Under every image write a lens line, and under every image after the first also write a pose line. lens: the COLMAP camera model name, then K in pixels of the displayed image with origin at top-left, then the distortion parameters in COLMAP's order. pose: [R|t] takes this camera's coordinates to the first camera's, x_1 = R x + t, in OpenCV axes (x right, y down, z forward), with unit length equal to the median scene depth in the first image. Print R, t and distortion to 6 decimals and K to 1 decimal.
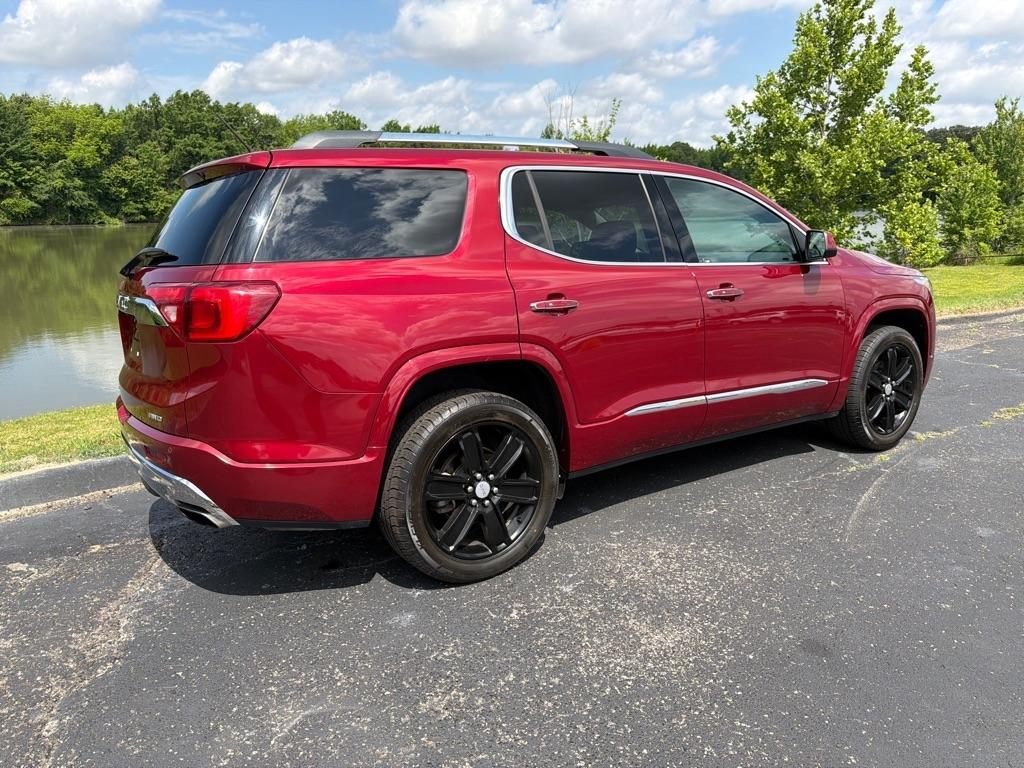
lens RADIAL K [[726.9, 0, 507.0], [0, 726.9, 398.3], [0, 0, 1]] dist [0.030564, -0.037957]
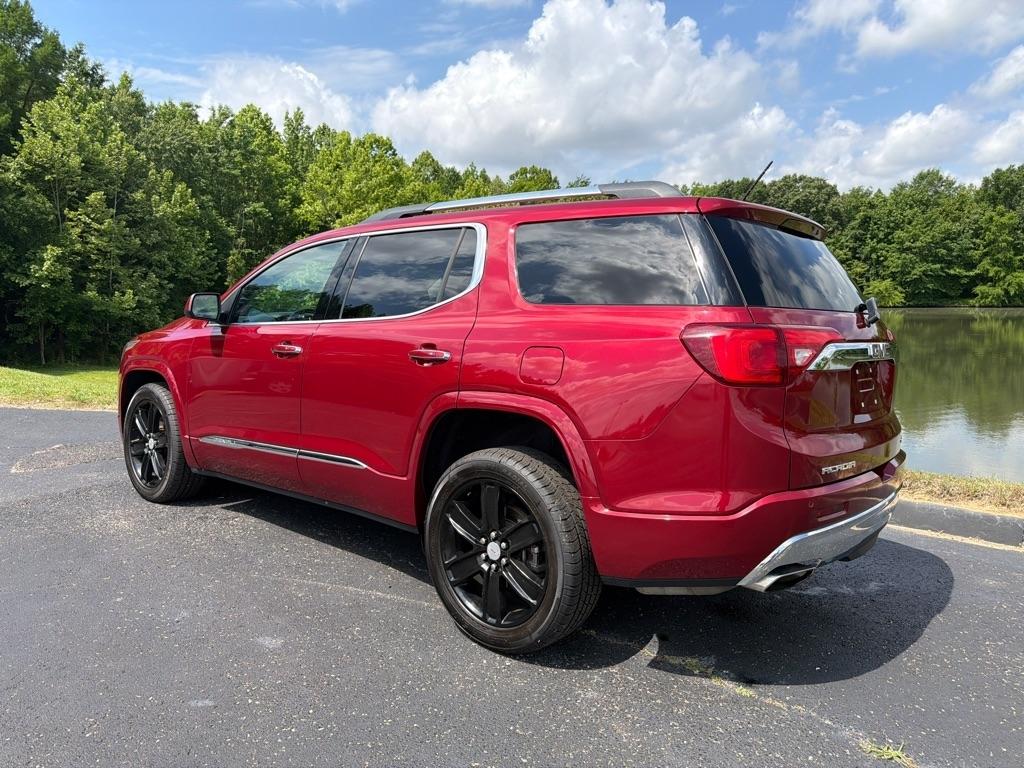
lens RADIAL K [[726.9, 0, 506.7], [0, 726.9, 390.1], [0, 0, 1]] dist [0.030564, -0.037957]
pose [[0.253546, 0.130887, -0.958427, 0.093887], [-0.242150, 0.967845, 0.068114, -0.016566], [0.936525, 0.214813, 0.277087, 0.066080]]
